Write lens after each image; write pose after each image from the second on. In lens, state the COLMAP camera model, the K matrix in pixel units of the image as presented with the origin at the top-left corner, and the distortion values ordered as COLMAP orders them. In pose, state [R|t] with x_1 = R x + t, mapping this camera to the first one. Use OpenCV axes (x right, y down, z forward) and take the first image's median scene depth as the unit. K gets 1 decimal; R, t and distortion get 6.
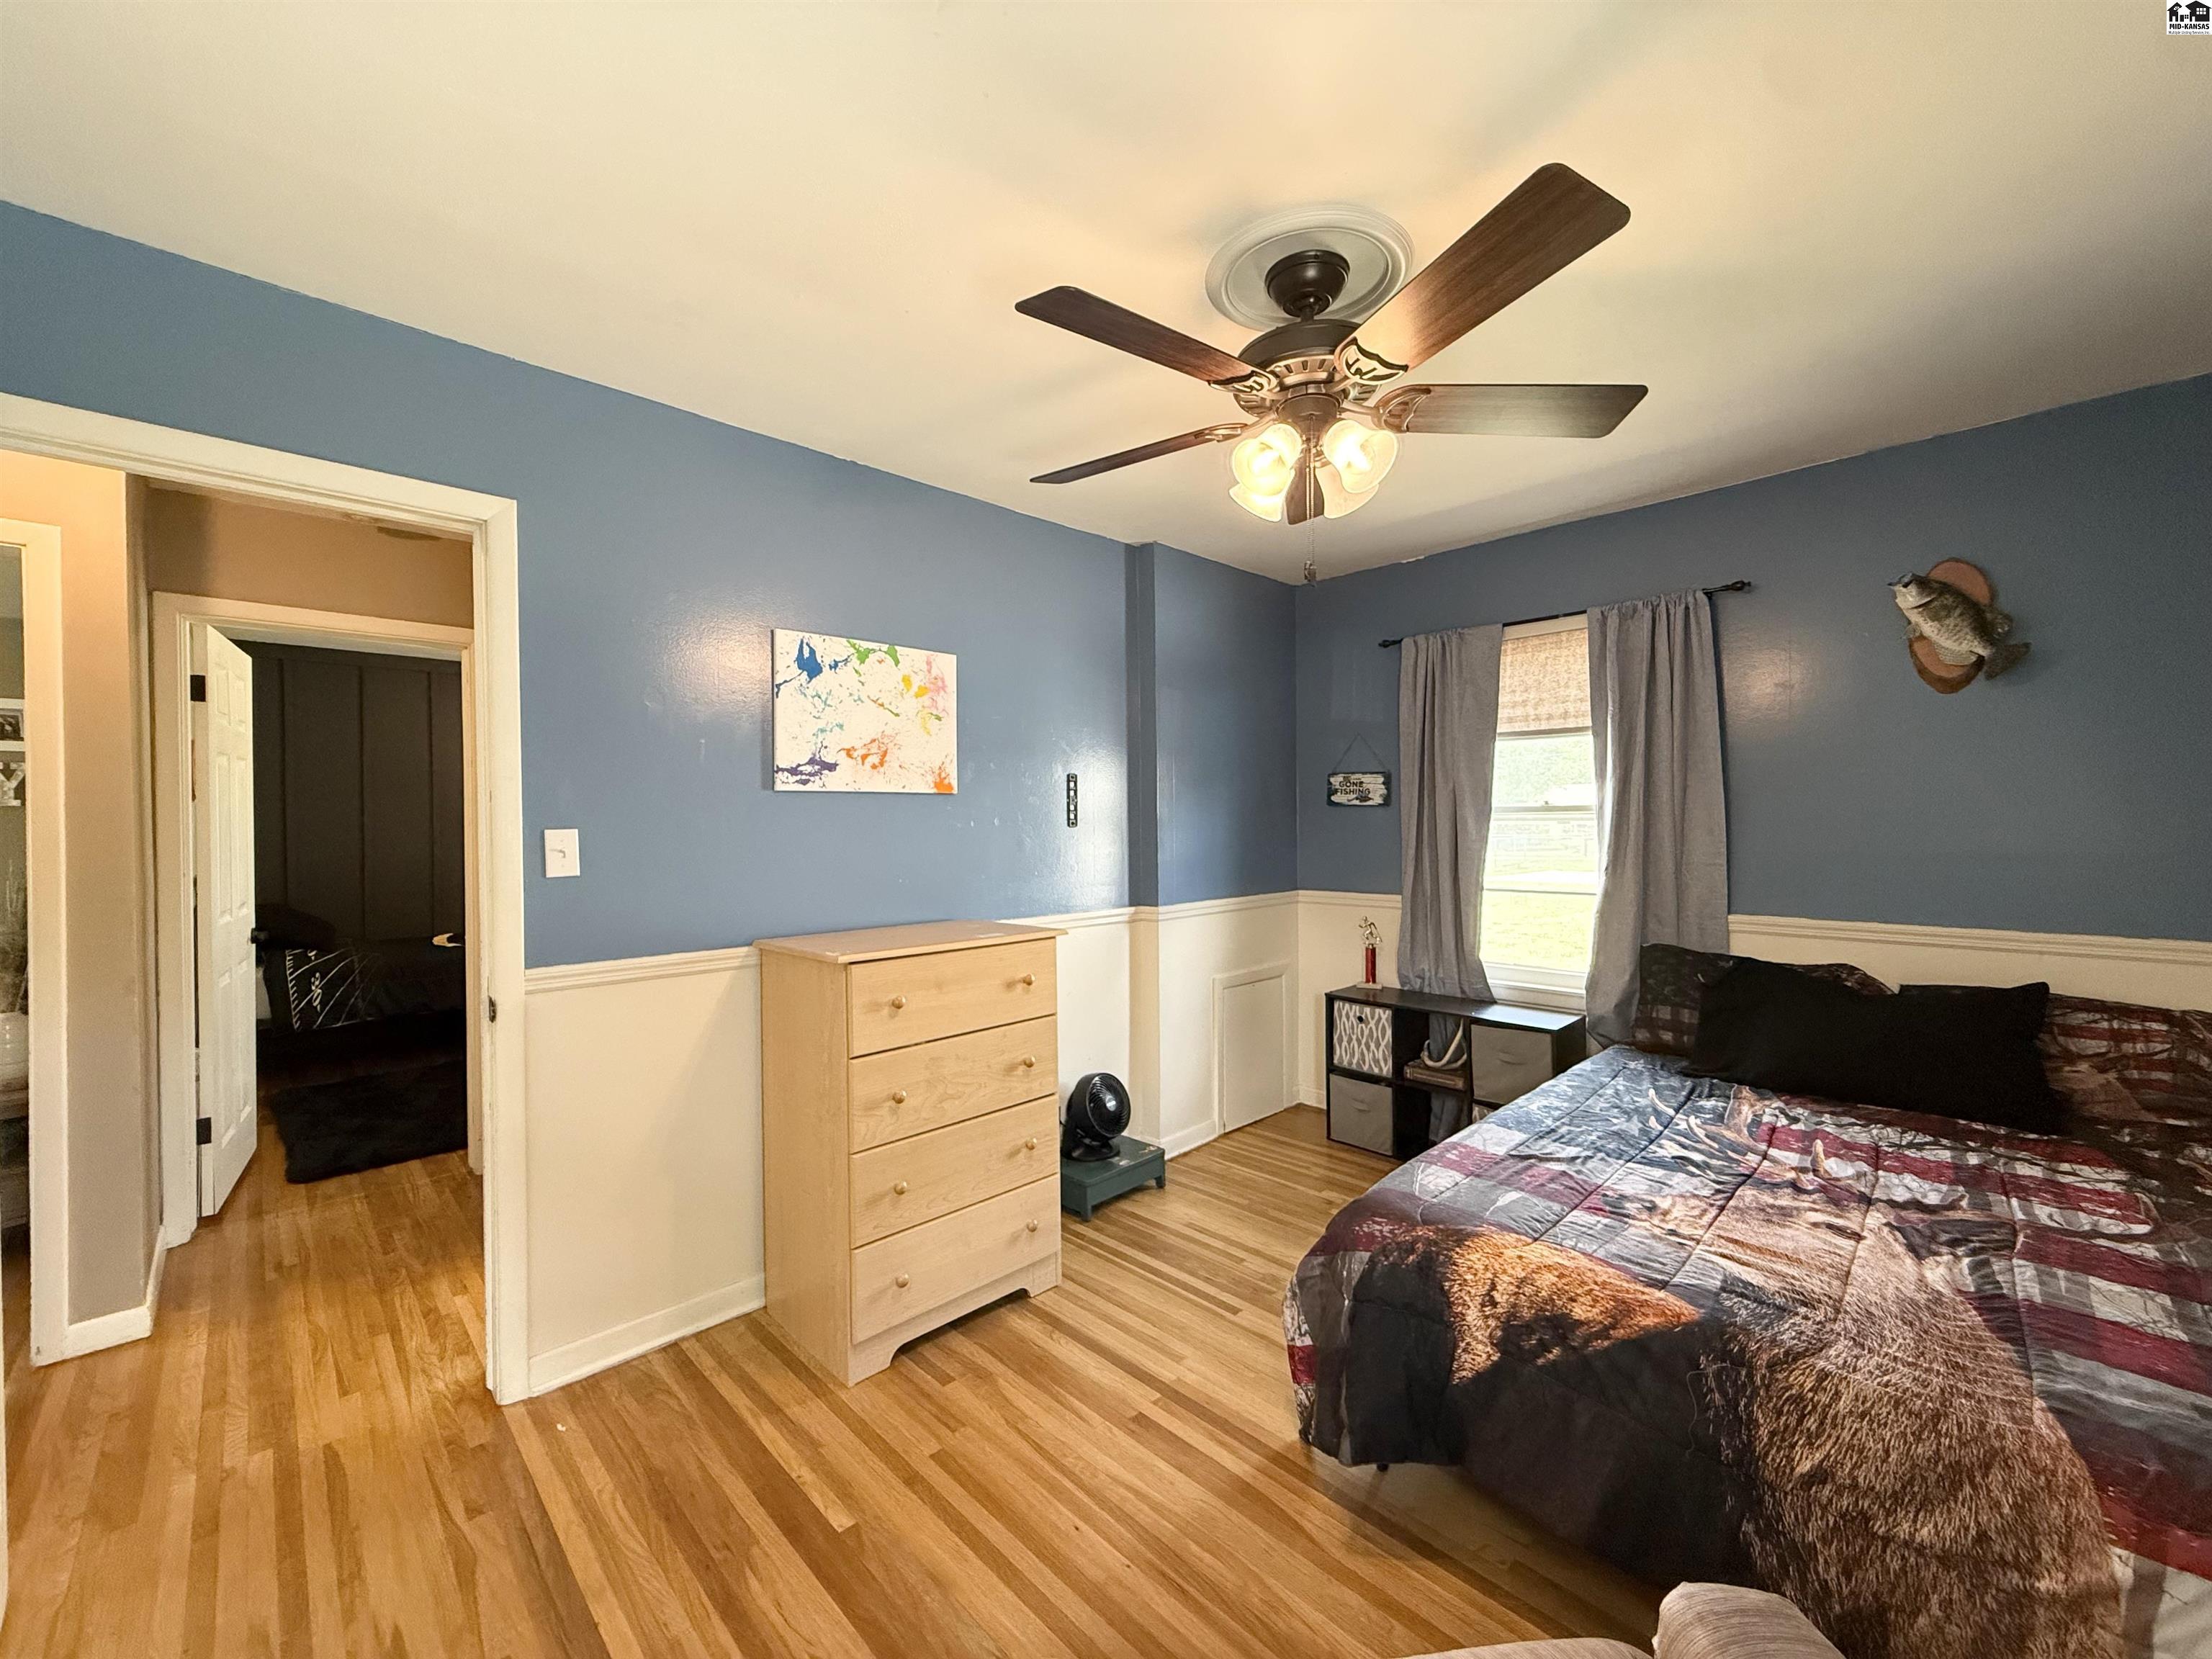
lens RADIAL K [[880.9, 0, 1097.6], [0, 880.9, 825.8], [0, 0, 1]] dist [0.000526, 0.000513]
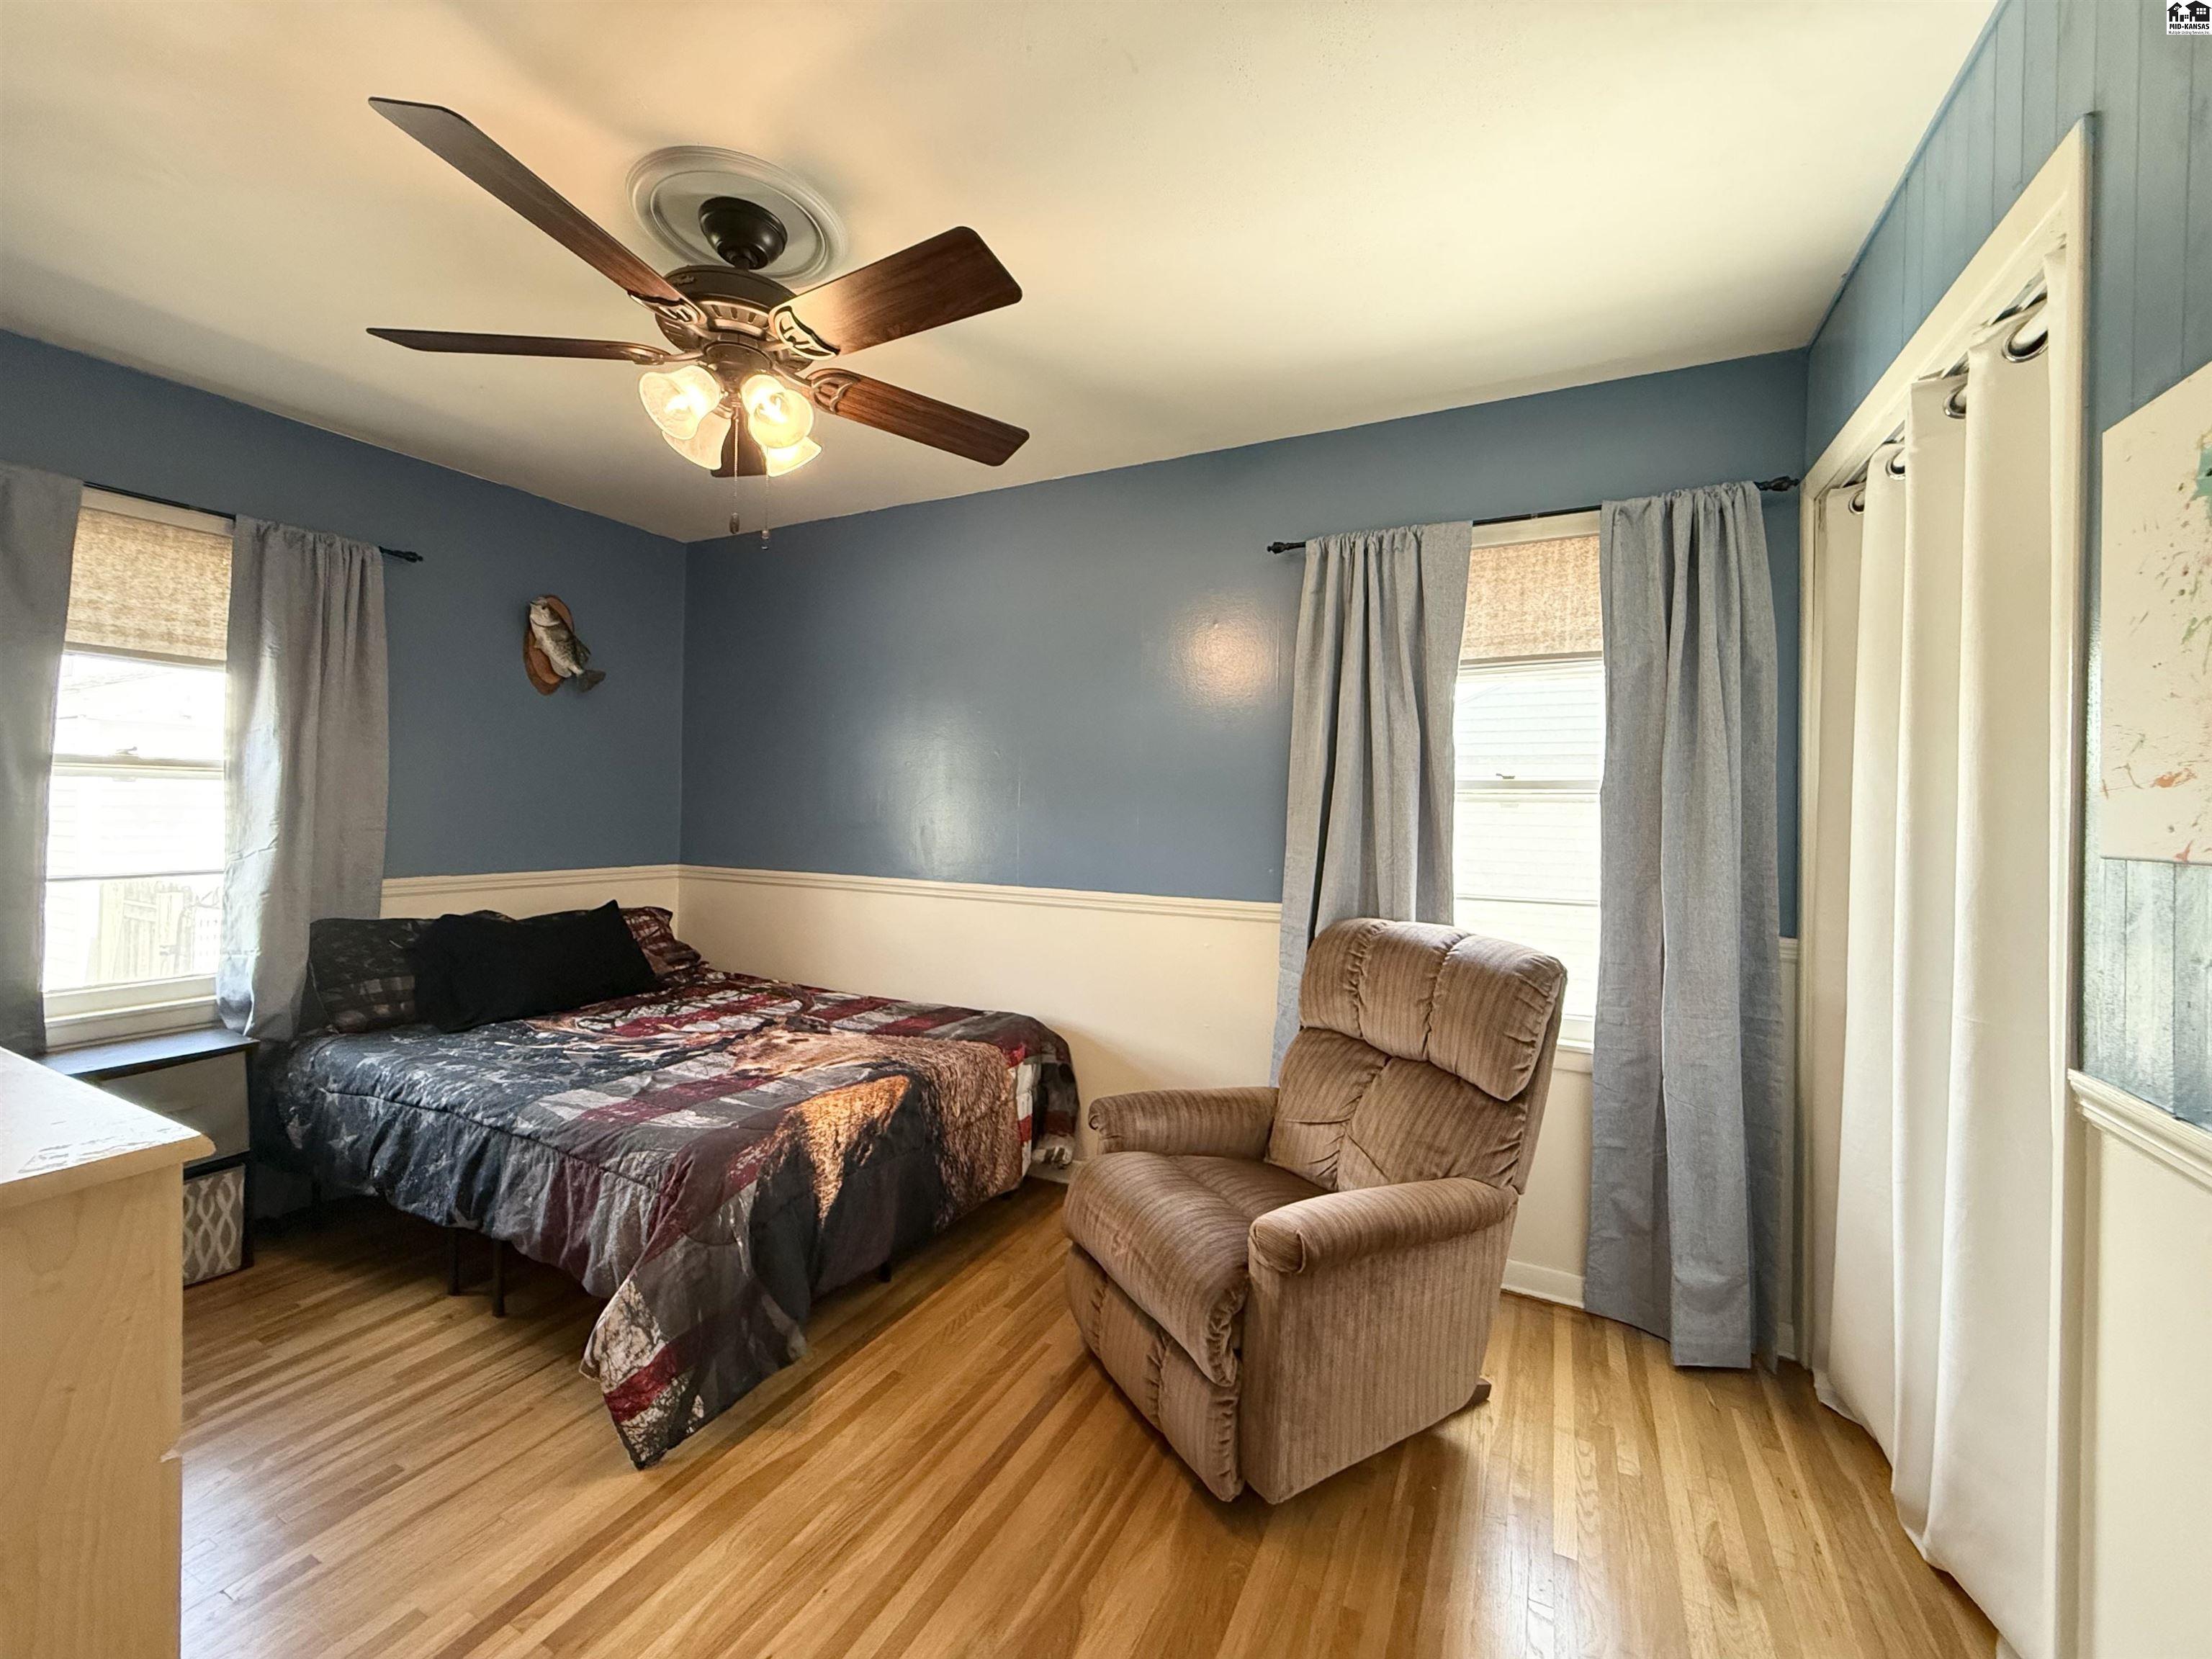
lens RADIAL K [[881.5, 0, 1106.5], [0, 881.5, 808.5], [0, 0, 1]] dist [0.001573, 0.000308]
pose [[-0.329356, 0.003427, 0.944200, -0.828997], [-0.011005, 0.999912, -0.007468, 0.031773], [-0.944142, -0.012851, -0.329289, 0.929499]]
